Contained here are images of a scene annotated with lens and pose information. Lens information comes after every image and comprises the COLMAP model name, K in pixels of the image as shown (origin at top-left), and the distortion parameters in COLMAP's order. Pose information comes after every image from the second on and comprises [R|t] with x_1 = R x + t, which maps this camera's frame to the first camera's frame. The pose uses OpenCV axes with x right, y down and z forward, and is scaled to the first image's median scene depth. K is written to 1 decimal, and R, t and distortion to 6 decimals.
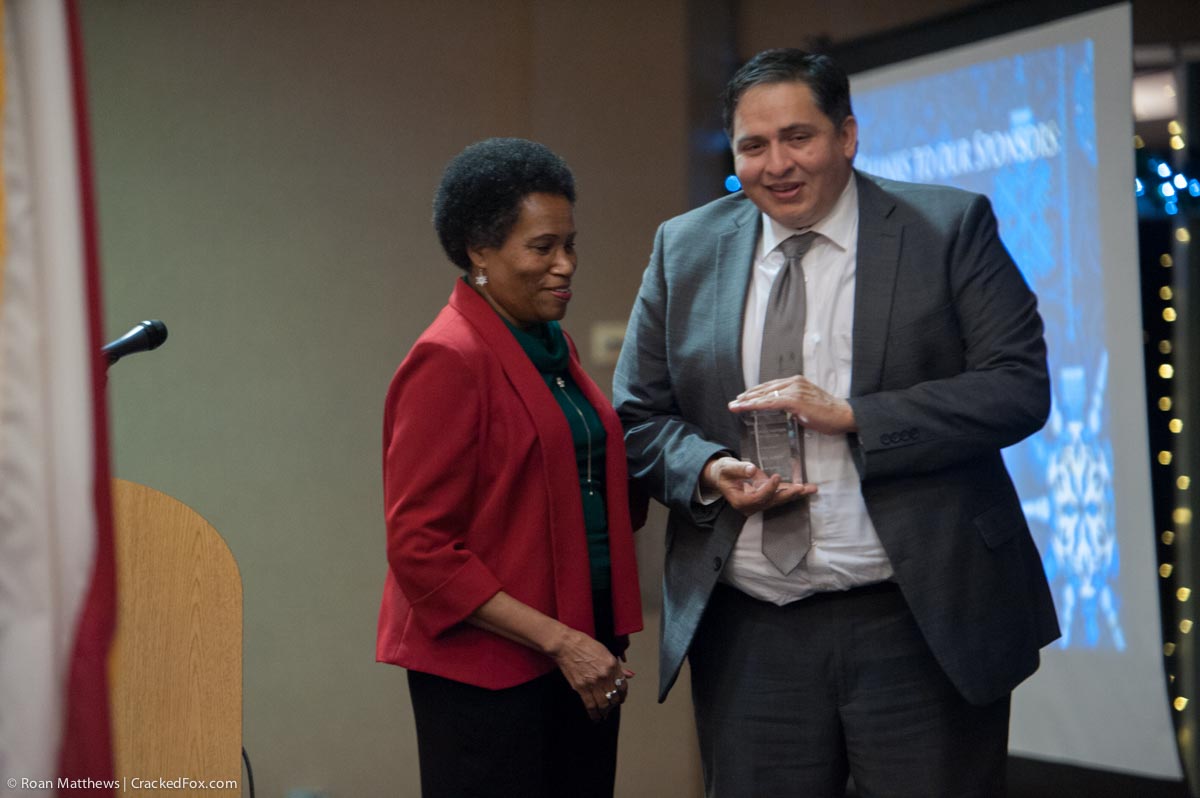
lens RADIAL K [[4730.3, 0, 621.0], [0, 4730.3, 366.4], [0, 0, 1]] dist [0.933768, 0.000000]
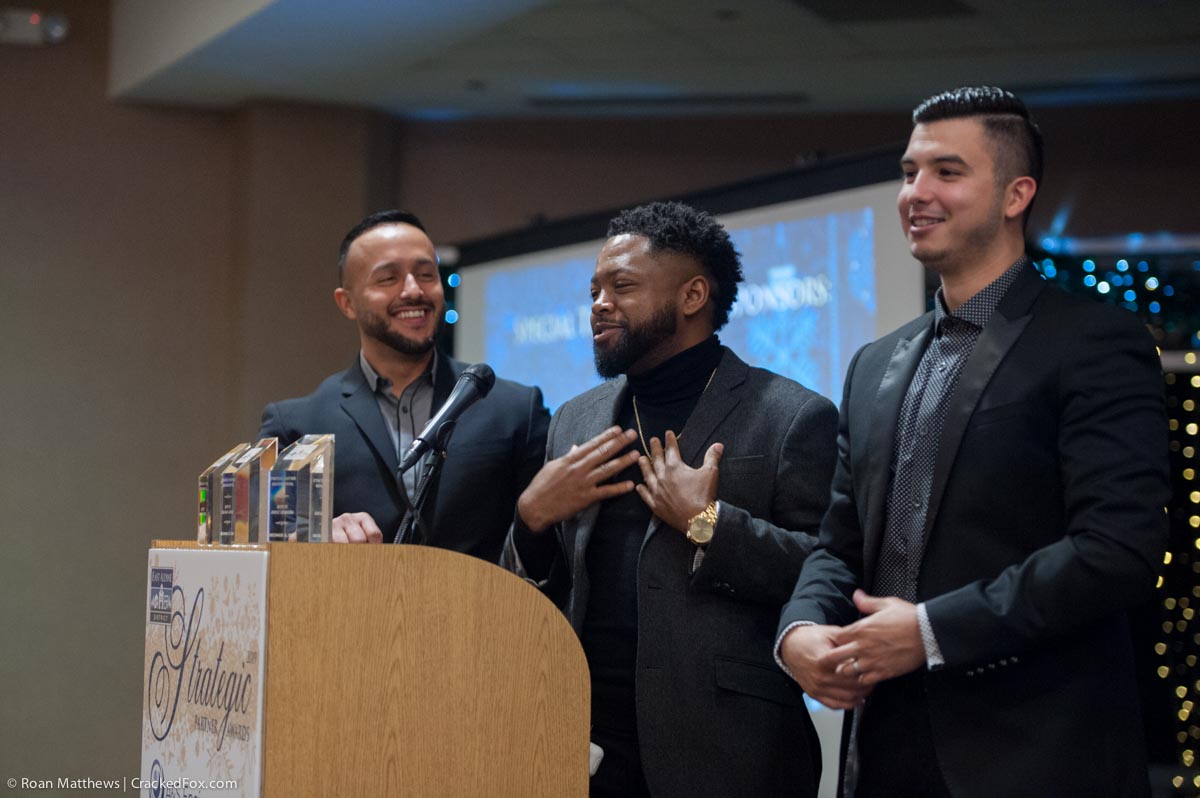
lens RADIAL K [[2858.1, 0, 603.4], [0, 2858.1, 394.6], [0, 0, 1]] dist [0.066997, 0.000000]
pose [[0.977082, 0.034042, 0.210123, -0.118726], [-0.026478, 0.998900, -0.038706, 0.008809], [-0.211209, 0.032255, 0.976909, 0.307405]]
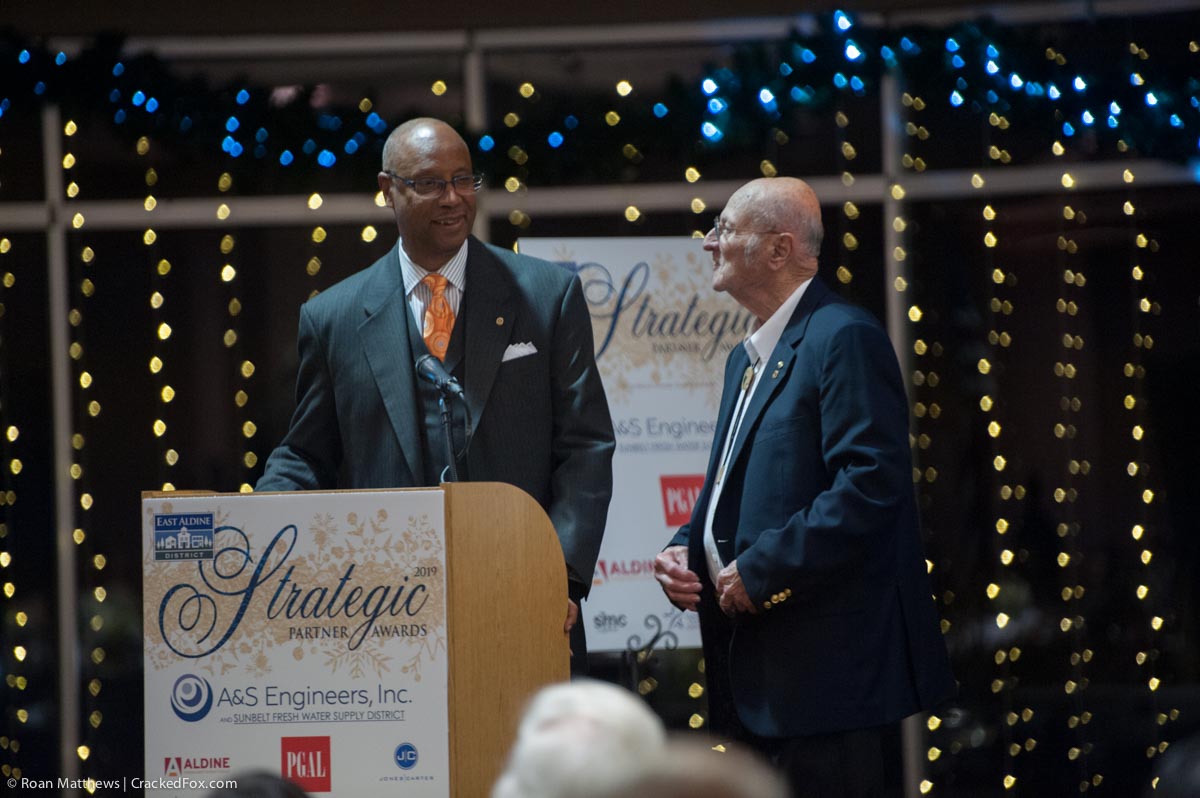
lens RADIAL K [[6382.0, 0, 597.6], [0, 6382.0, 396.7], [0, 0, 1]] dist [2.084938, 0.000000]
pose [[0.605851, 0.002491, 0.795574, -0.812260], [0.008910, 0.999911, -0.009916, 0.010702], [-0.795528, 0.013096, 0.605775, 0.043474]]
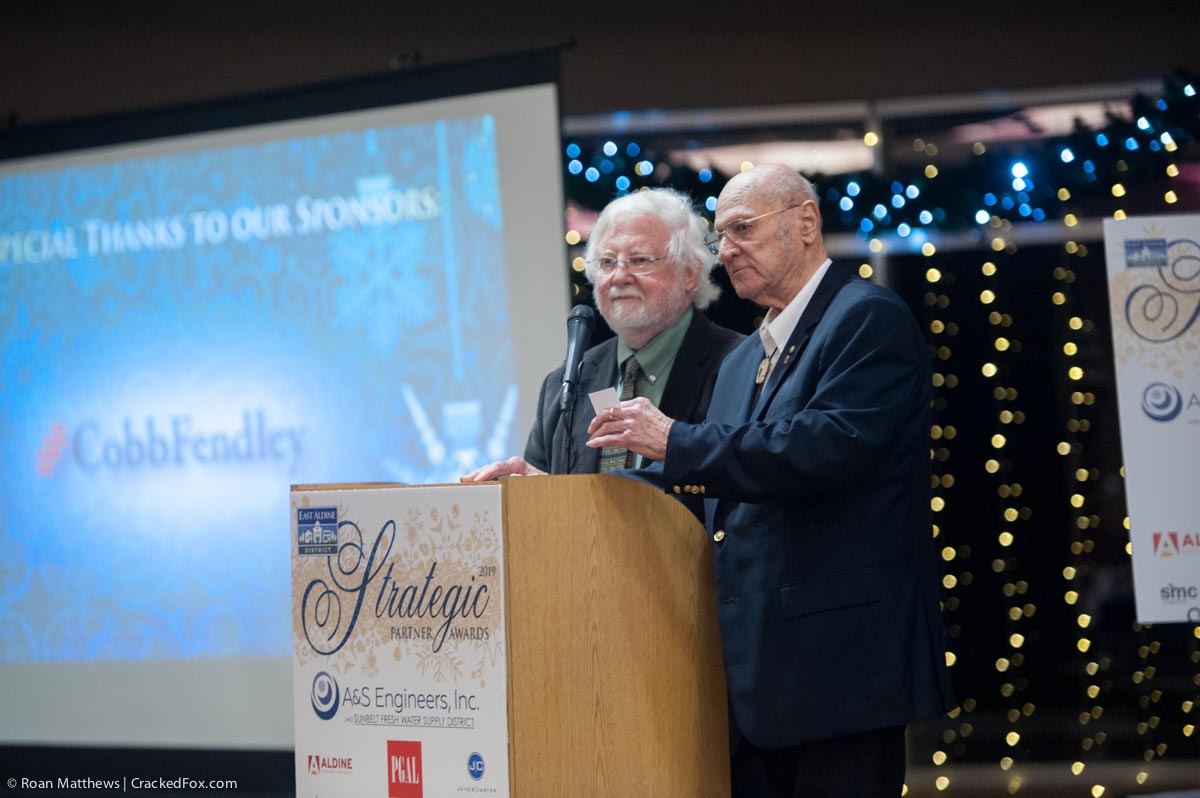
lens RADIAL K [[4038.1, 0, 610.9], [0, 4038.1, 394.9], [0, 0, 1]] dist [0.480222, 0.000000]
pose [[0.882896, -0.015709, 0.469306, -0.331941], [0.022701, 0.999700, -0.009244, 0.008141], [-0.469020, 0.018815, 0.882987, 0.131953]]
